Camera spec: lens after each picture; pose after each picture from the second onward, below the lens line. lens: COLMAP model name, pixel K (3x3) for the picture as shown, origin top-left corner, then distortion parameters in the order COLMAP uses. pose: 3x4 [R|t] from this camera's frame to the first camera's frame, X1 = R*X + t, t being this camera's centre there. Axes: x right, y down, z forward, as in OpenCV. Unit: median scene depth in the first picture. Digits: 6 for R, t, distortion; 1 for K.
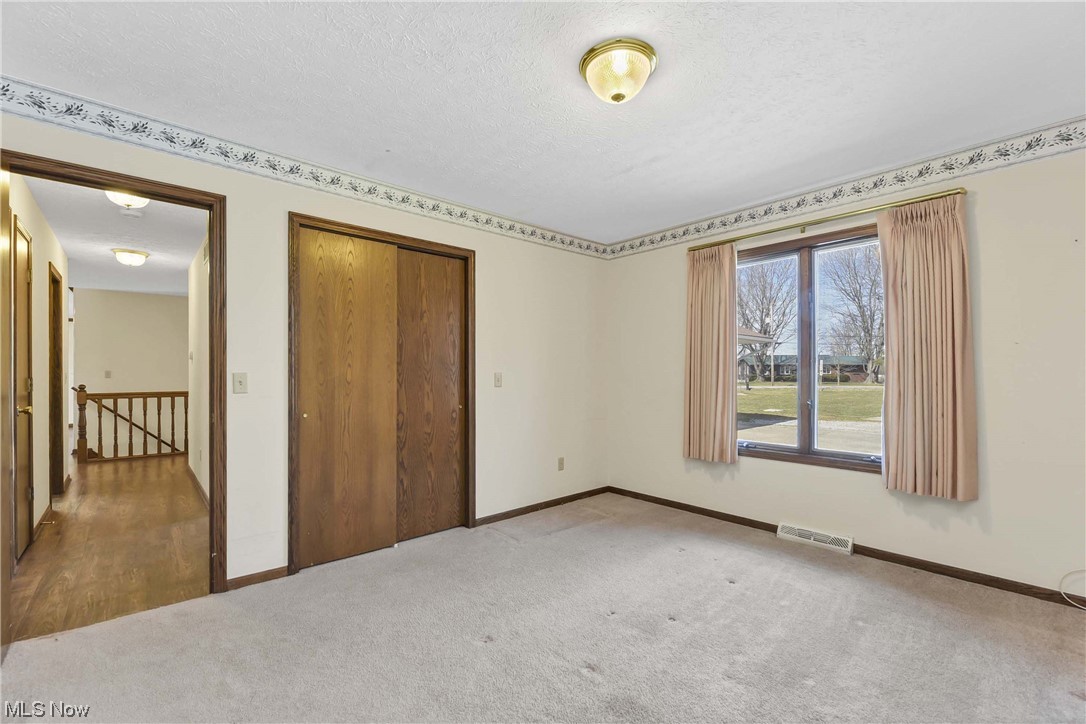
lens RADIAL K [[461.8, 0, 543.0], [0, 461.8, 362.0], [0, 0, 1]] dist [0.003184, -0.004874]
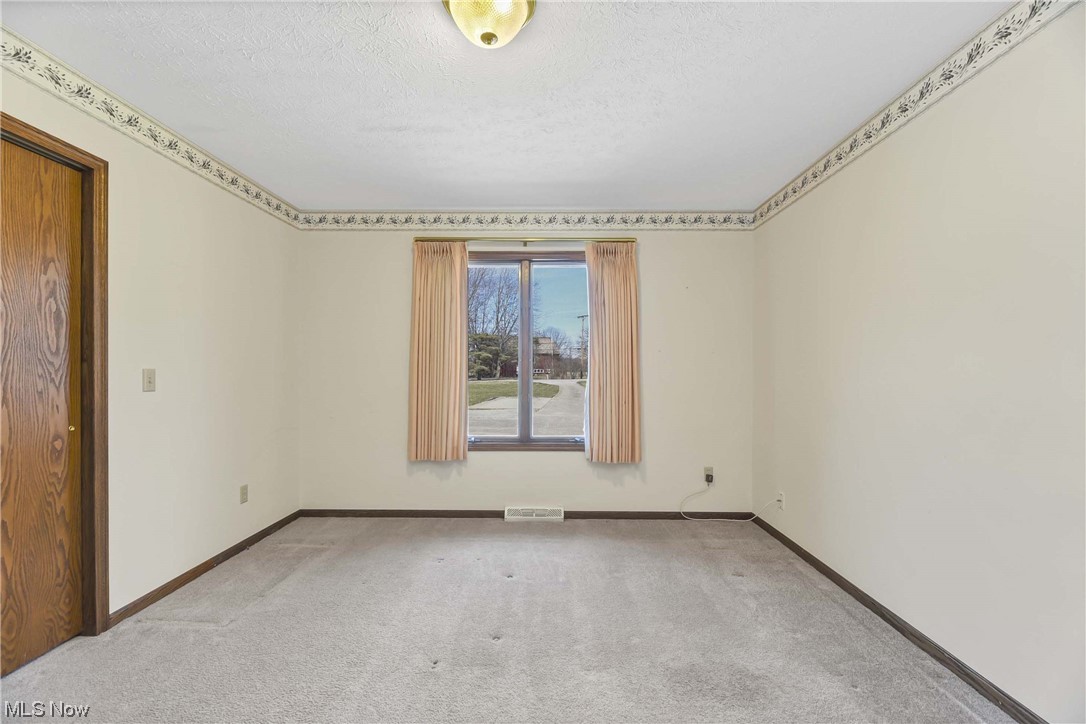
lens RADIAL K [[446.3, 0, 543.1], [0, 446.3, 365.3], [0, 0, 1]] dist [-0.002192, -0.003533]
pose [[0.672798, 0.012075, 0.739728, -0.196567], [-0.020954, 0.999777, 0.002738, 0.005900], [-0.739530, -0.017342, 0.672900, 0.211722]]
